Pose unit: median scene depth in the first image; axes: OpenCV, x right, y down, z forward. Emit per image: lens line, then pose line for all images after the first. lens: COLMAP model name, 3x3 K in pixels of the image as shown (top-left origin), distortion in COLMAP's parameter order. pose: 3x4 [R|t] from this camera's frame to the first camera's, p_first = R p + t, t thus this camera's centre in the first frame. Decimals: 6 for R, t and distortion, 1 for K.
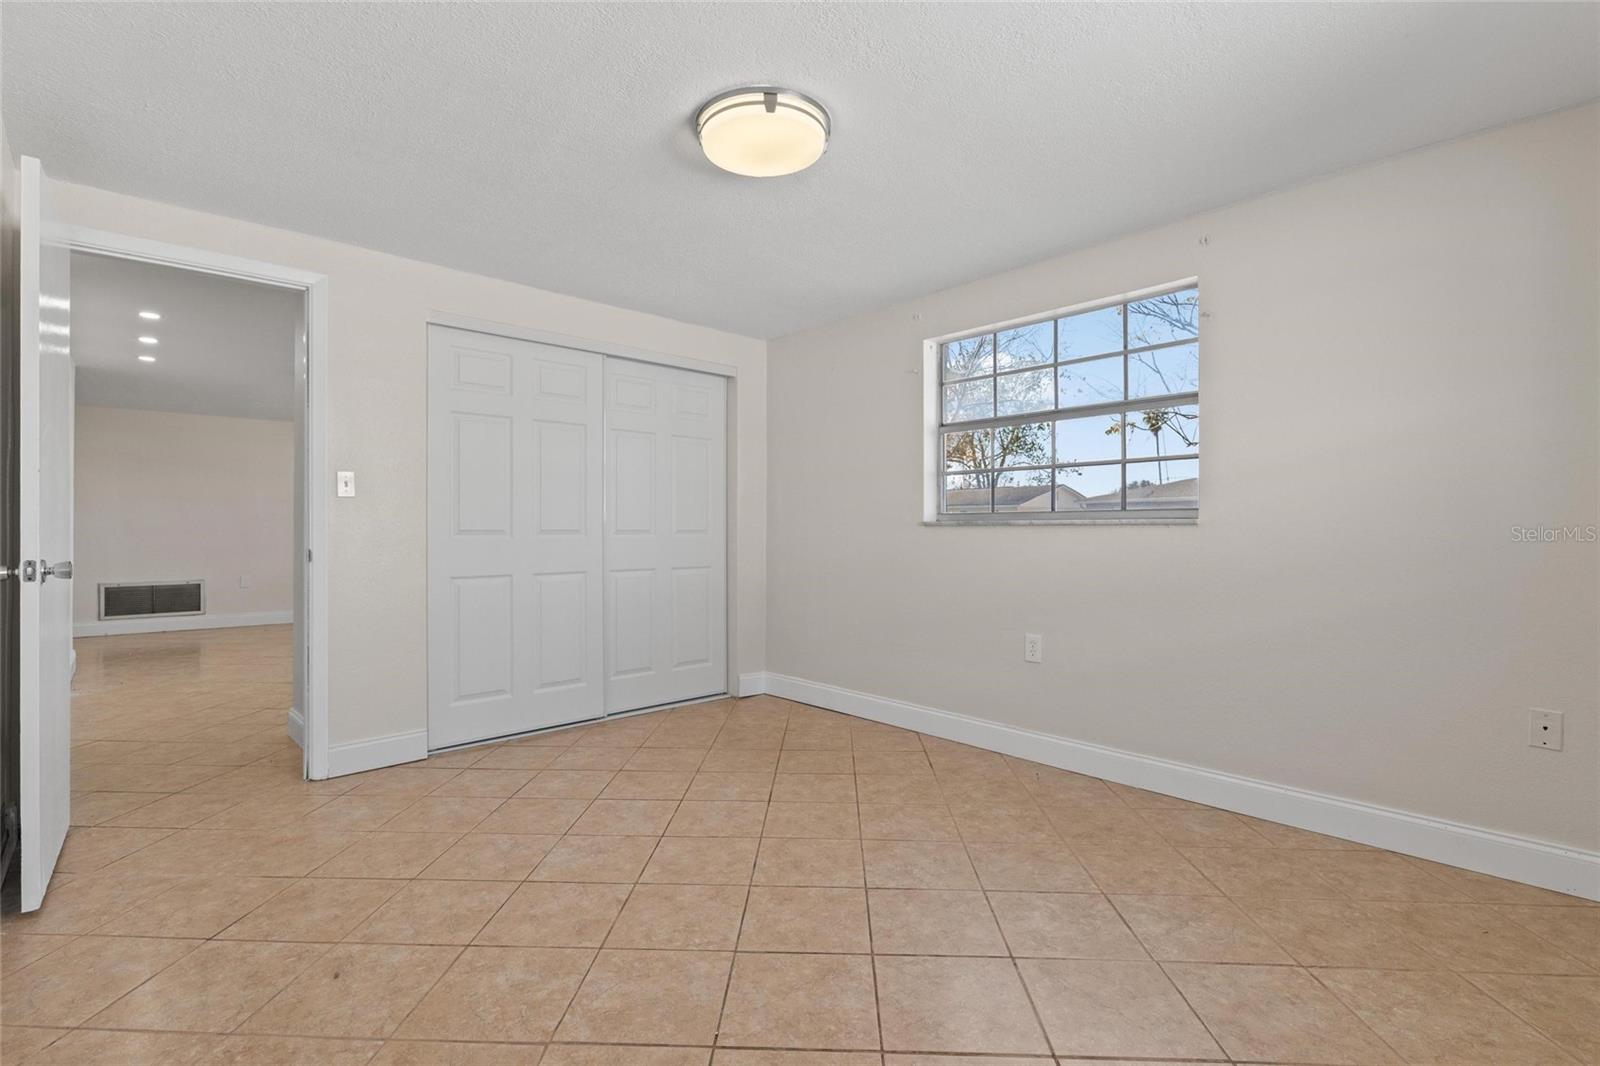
lens RADIAL K [[751.7, 0, 800.0], [0, 751.7, 533.0], [0, 0, 1]] dist [0.002013, 0.000016]
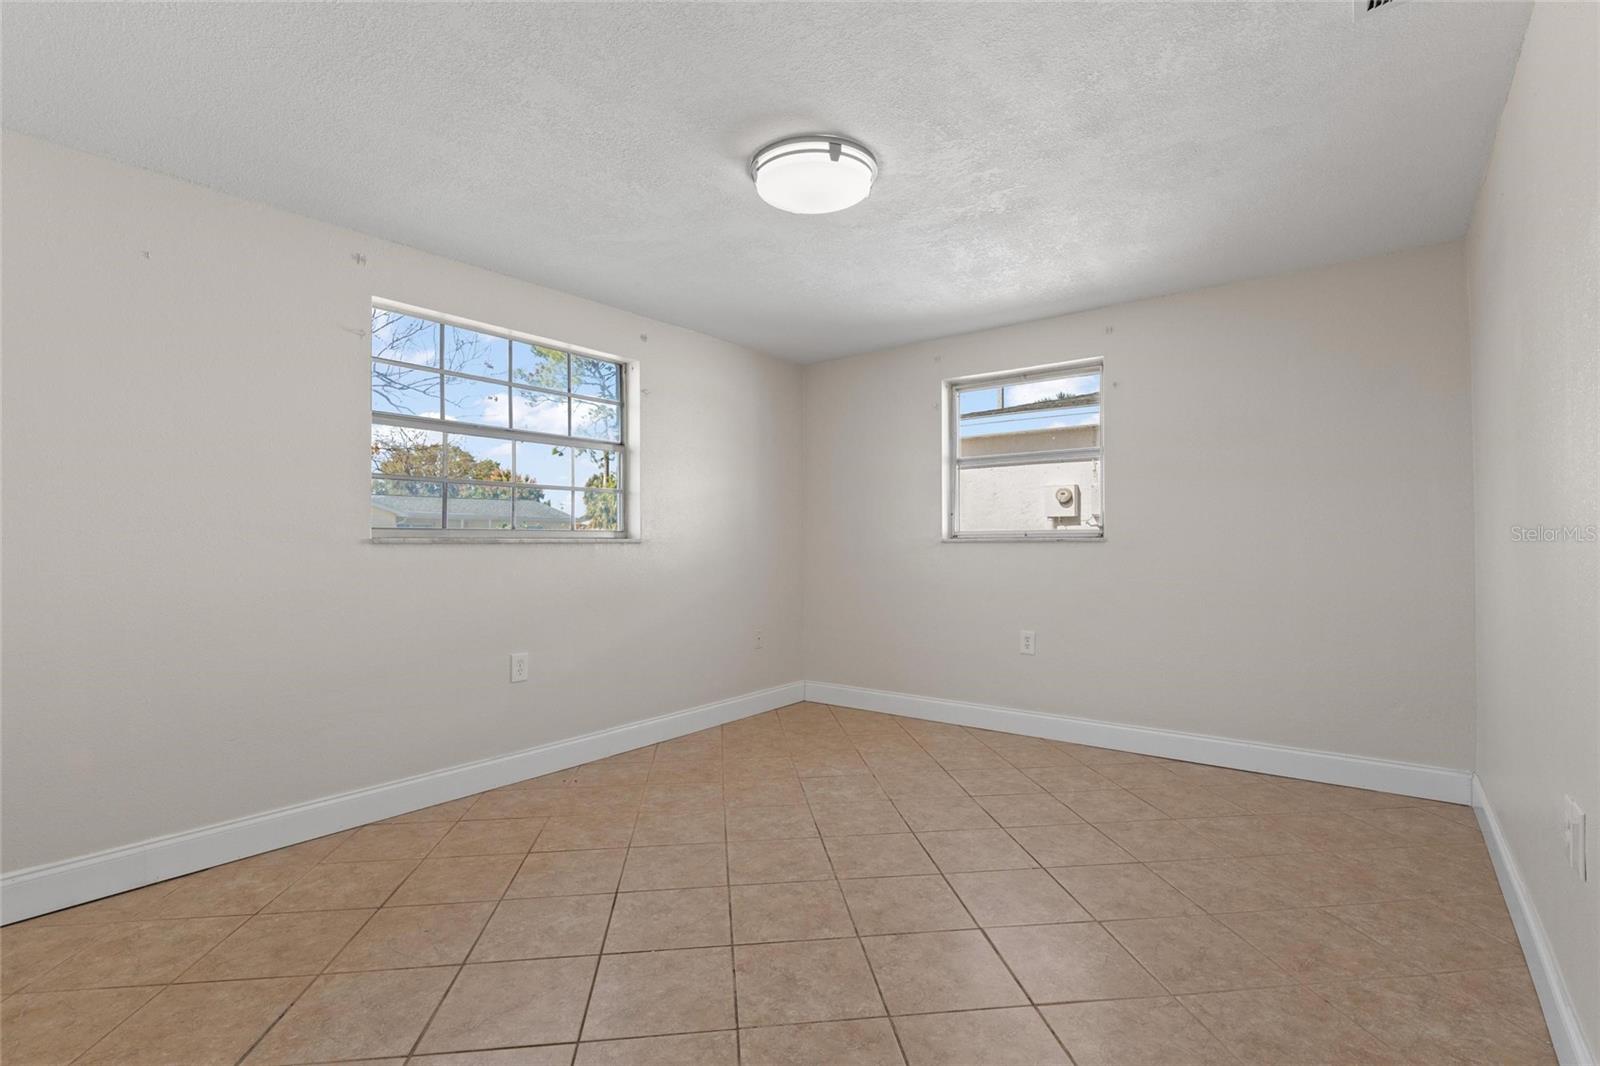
lens RADIAL K [[740.2, 0, 800.8], [0, 740.2, 544.9], [0, 0, 1]] dist [-0.001637, -0.000216]
pose [[-0.163781, -0.001530, 0.986496, -0.882524], [0.011343, 0.999930, 0.003434, -0.009201], [-0.986432, 0.011753, -0.163752, 0.981054]]
